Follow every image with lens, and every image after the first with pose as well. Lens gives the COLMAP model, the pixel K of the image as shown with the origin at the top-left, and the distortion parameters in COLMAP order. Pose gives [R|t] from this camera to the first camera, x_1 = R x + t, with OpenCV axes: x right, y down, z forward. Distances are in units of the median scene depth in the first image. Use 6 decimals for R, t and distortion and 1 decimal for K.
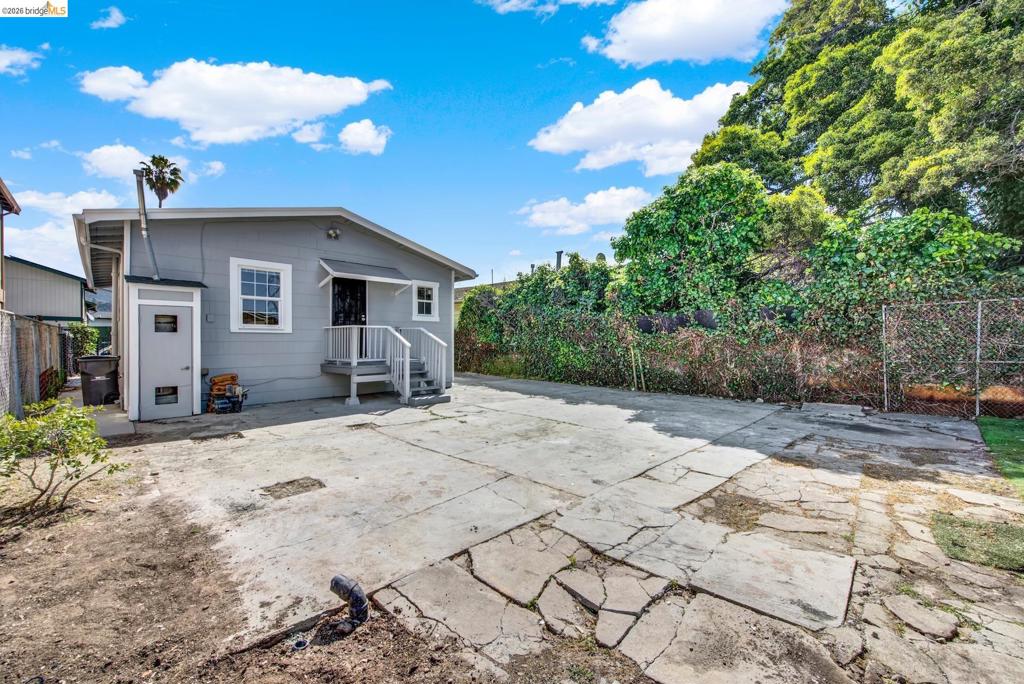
lens RADIAL K [[411.4, 0, 515.3], [0, 411.4, 339.6], [0, 0, 1]] dist [0.000547, -0.000042]
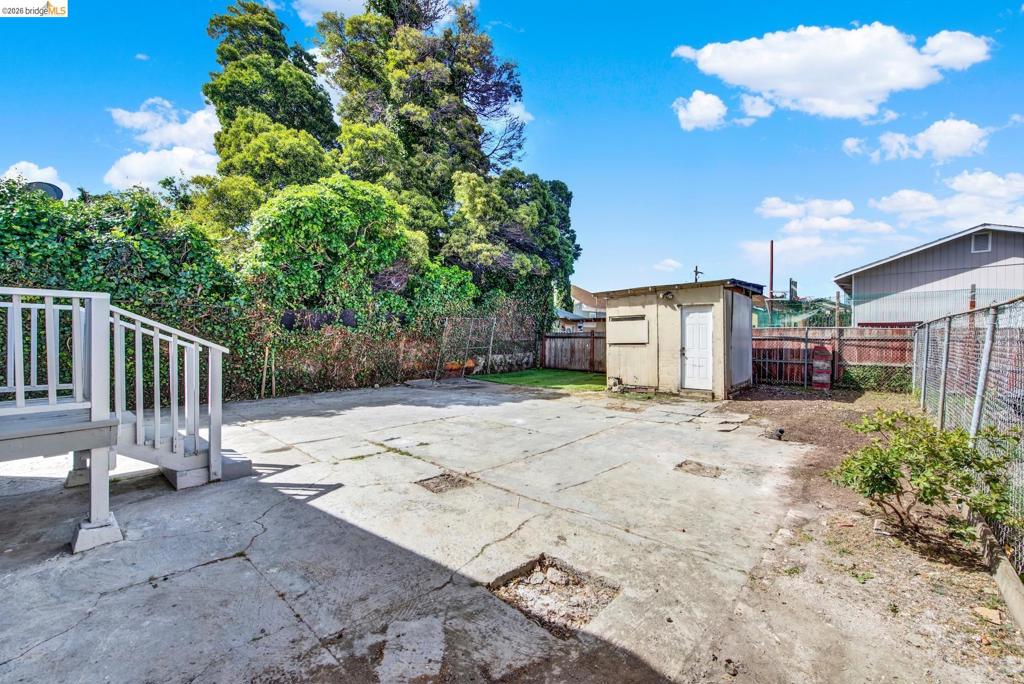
lens RADIAL K [[411.4, 0, 515.3], [0, 411.4, 339.6], [0, 0, 1]] dist [0.000547, -0.000042]
pose [[-0.041189, -0.003232, 0.999146, -0.645767], [-0.000961, 0.999994, 0.003195, 0.002731], [-0.999151, -0.000828, -0.041192, 0.609720]]
